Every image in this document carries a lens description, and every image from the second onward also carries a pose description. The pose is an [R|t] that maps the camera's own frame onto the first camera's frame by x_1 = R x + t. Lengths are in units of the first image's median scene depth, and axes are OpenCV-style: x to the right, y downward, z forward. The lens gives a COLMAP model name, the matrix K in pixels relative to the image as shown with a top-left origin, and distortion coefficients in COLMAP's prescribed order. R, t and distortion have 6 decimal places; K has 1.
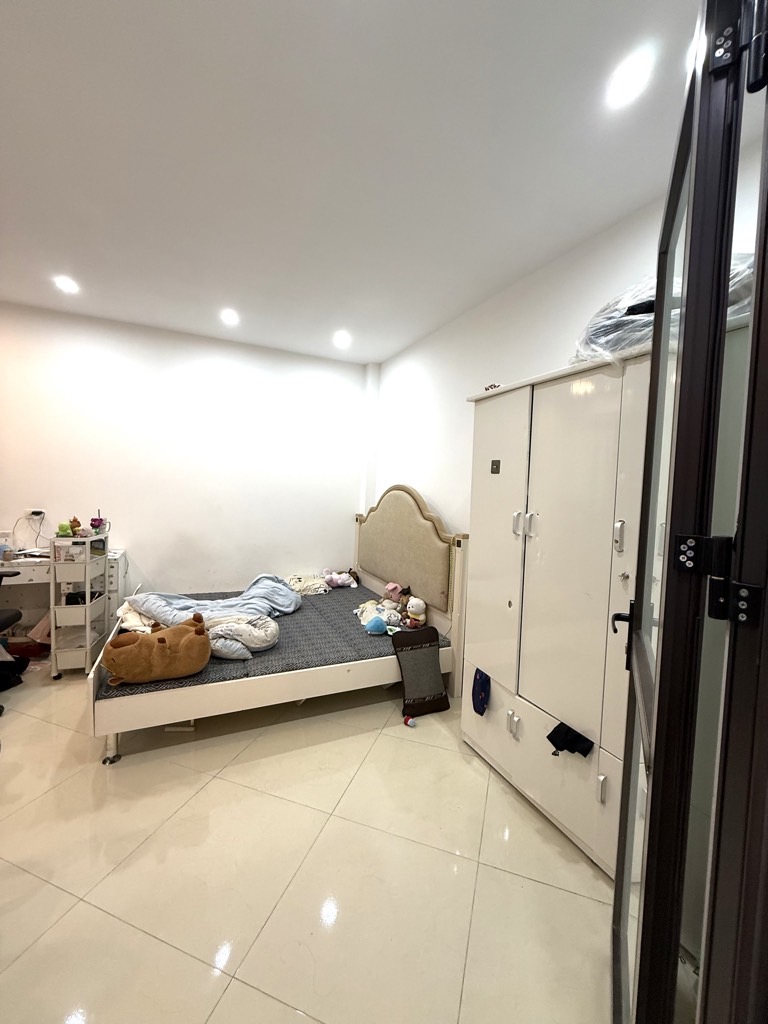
lens RADIAL K [[405.7, 0, 384.5], [0, 405.7, 507.4], [0, 0, 1]] dist [-0.002571, 0.000445]
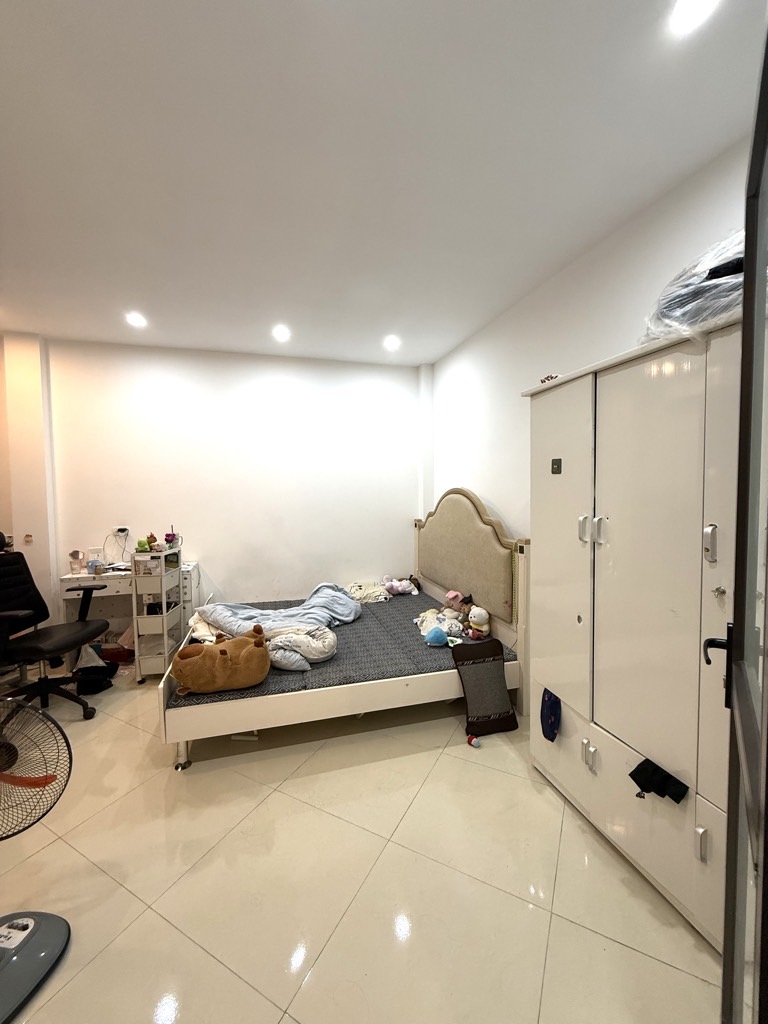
lens RADIAL K [[405.7, 0, 385.0], [0, 405.7, 507.6], [0, 0, 1]] dist [-0.002571, 0.000445]
pose [[0.986307, -0.040543, -0.159860, 0.032385], [0.039827, 0.999177, -0.007685, -0.014074], [0.160040, 0.001213, 0.987110, 0.040235]]
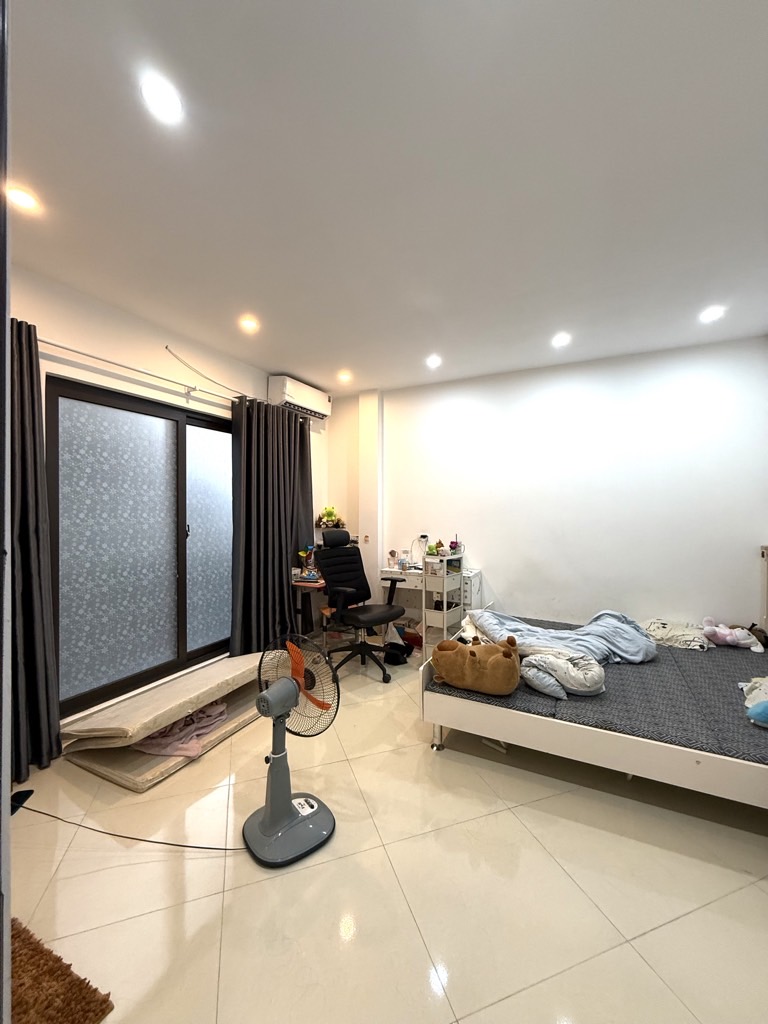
lens RADIAL K [[405.7, 0, 384.7], [0, 405.7, 508.1], [0, 0, 1]] dist [-0.002571, 0.000445]
pose [[0.616723, -0.039844, -0.786171, 0.156690], [-0.014418, 0.997979, -0.061889, 0.007639], [0.787048, 0.049504, 0.614902, 0.108314]]
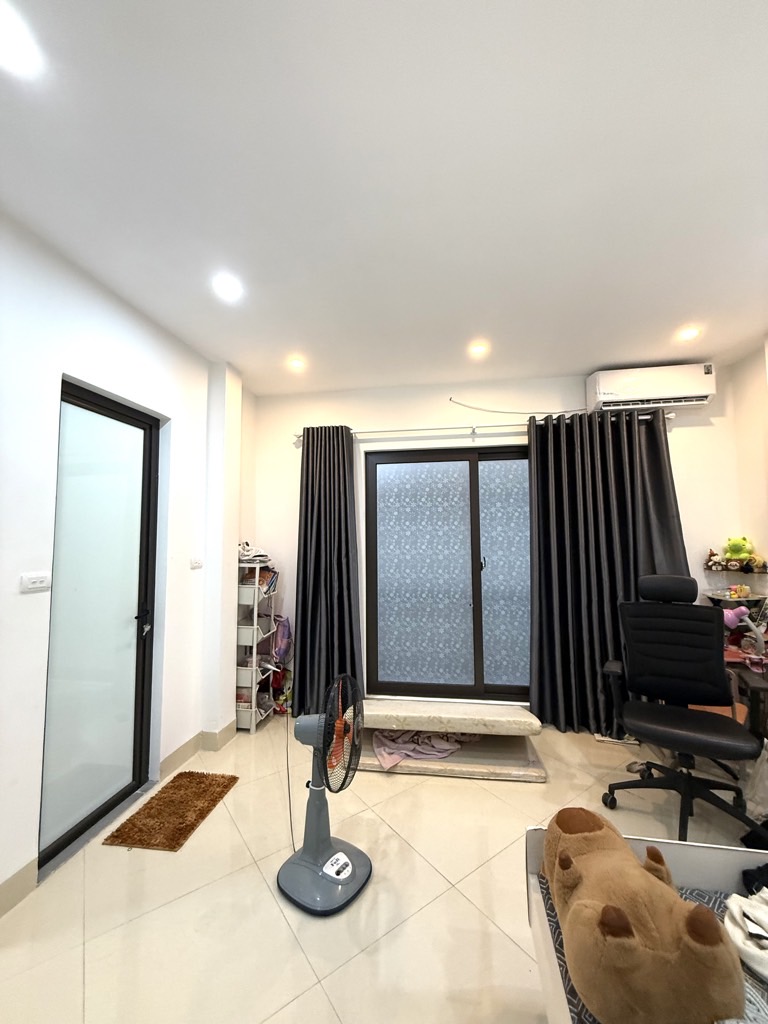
lens RADIAL K [[405.7, 0, 382.8], [0, 405.7, 509.2], [0, 0, 1]] dist [-0.002571, 0.000445]
pose [[-0.565389, -0.094185, -0.819430, 0.035901], [-0.055051, 0.995553, -0.076444, -0.051610], [0.822985, 0.001889, -0.568059, 0.965470]]
